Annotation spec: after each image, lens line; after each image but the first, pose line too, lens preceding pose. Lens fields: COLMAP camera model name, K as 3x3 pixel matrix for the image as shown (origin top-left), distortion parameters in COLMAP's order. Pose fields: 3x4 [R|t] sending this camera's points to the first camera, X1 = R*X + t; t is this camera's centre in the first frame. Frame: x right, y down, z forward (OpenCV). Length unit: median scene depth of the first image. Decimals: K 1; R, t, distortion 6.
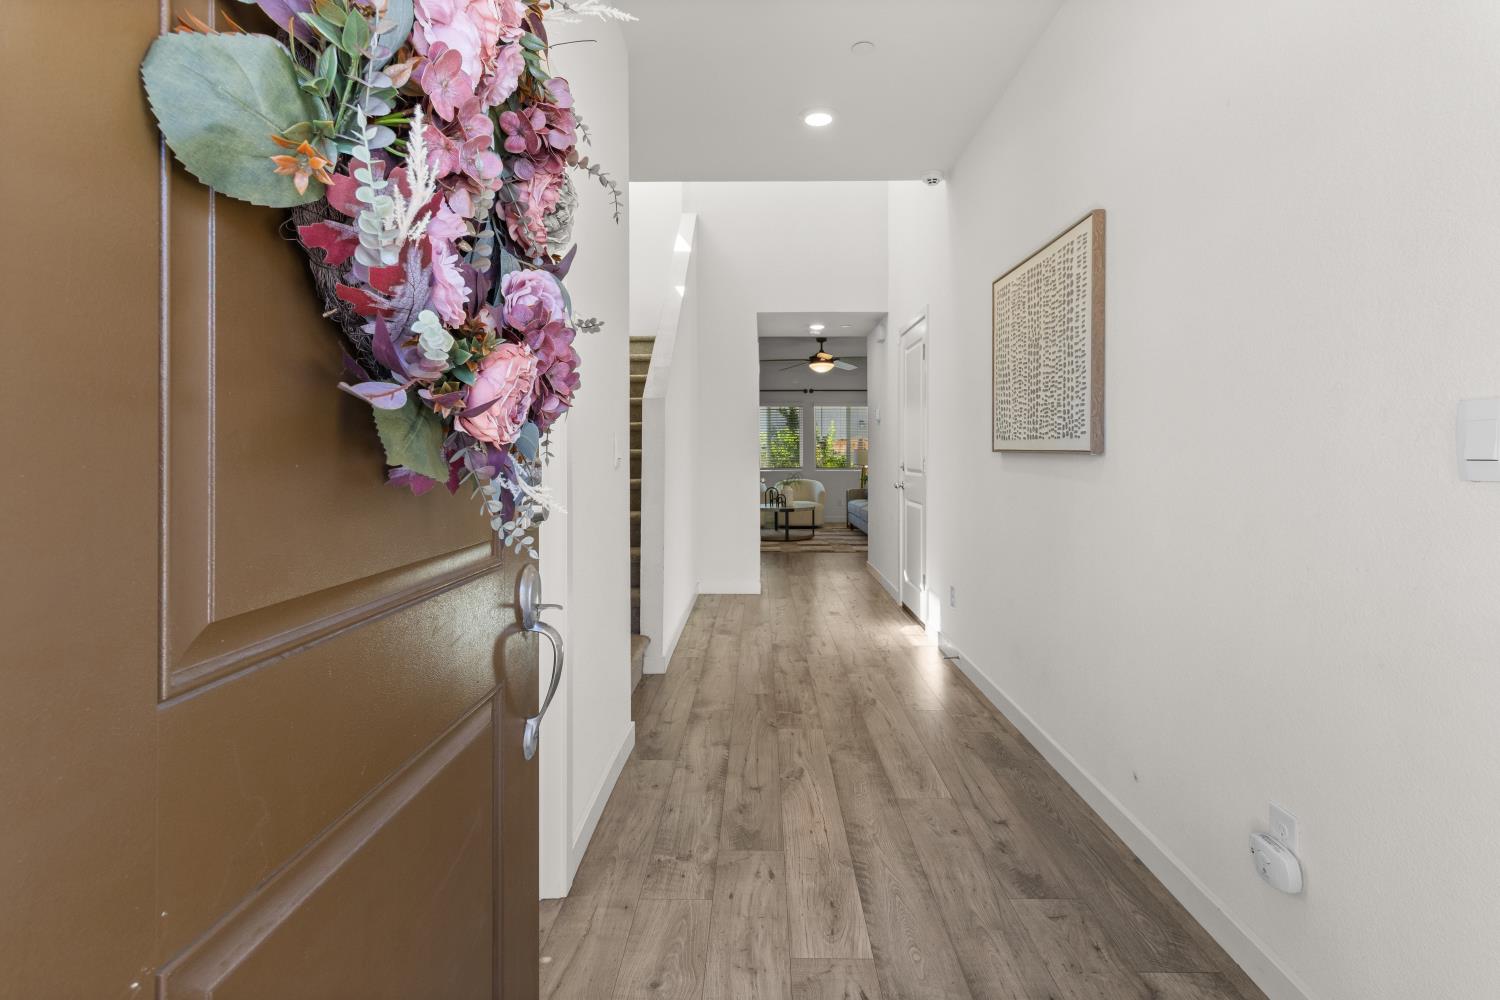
lens RADIAL K [[721.3, 0, 739.7], [0, 721.3, 457.4], [0, 0, 1]] dist [-0.000578, 0.000275]
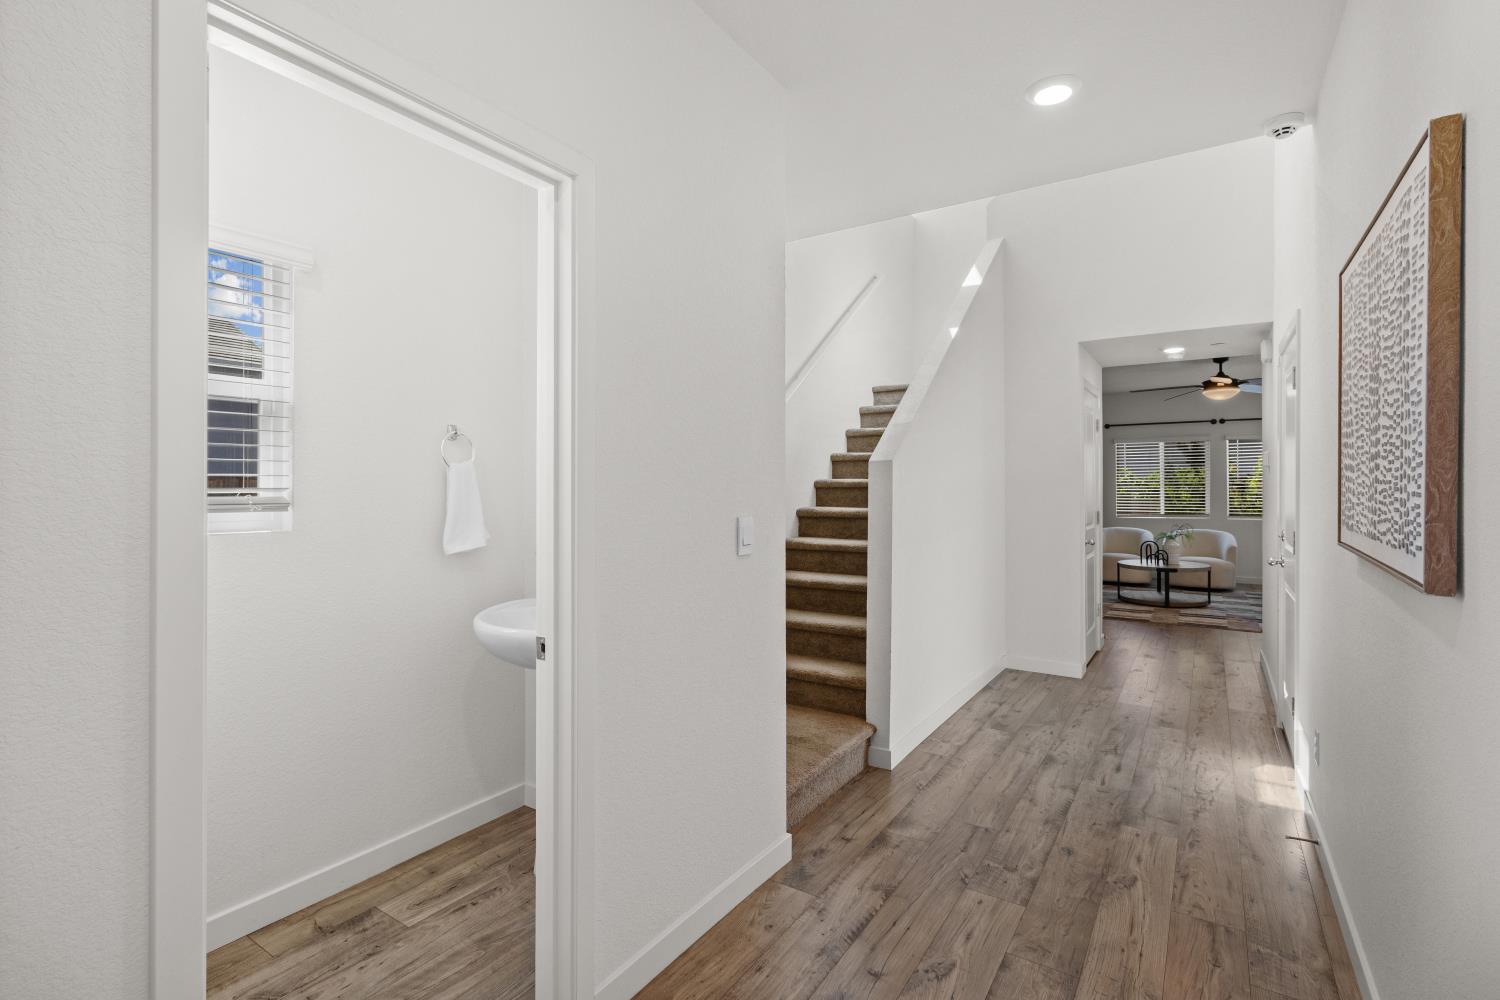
lens RADIAL K [[691.8, 0, 751.6], [0, 691.8, 490.6], [0, 0, 1]] dist [-0.000162, 0.000051]
pose [[0.849888, 0.006436, -0.526924, 0.213154], [-0.005312, 0.999979, 0.003646, -0.049242], [0.526937, -0.000299, 0.849904, 0.204325]]
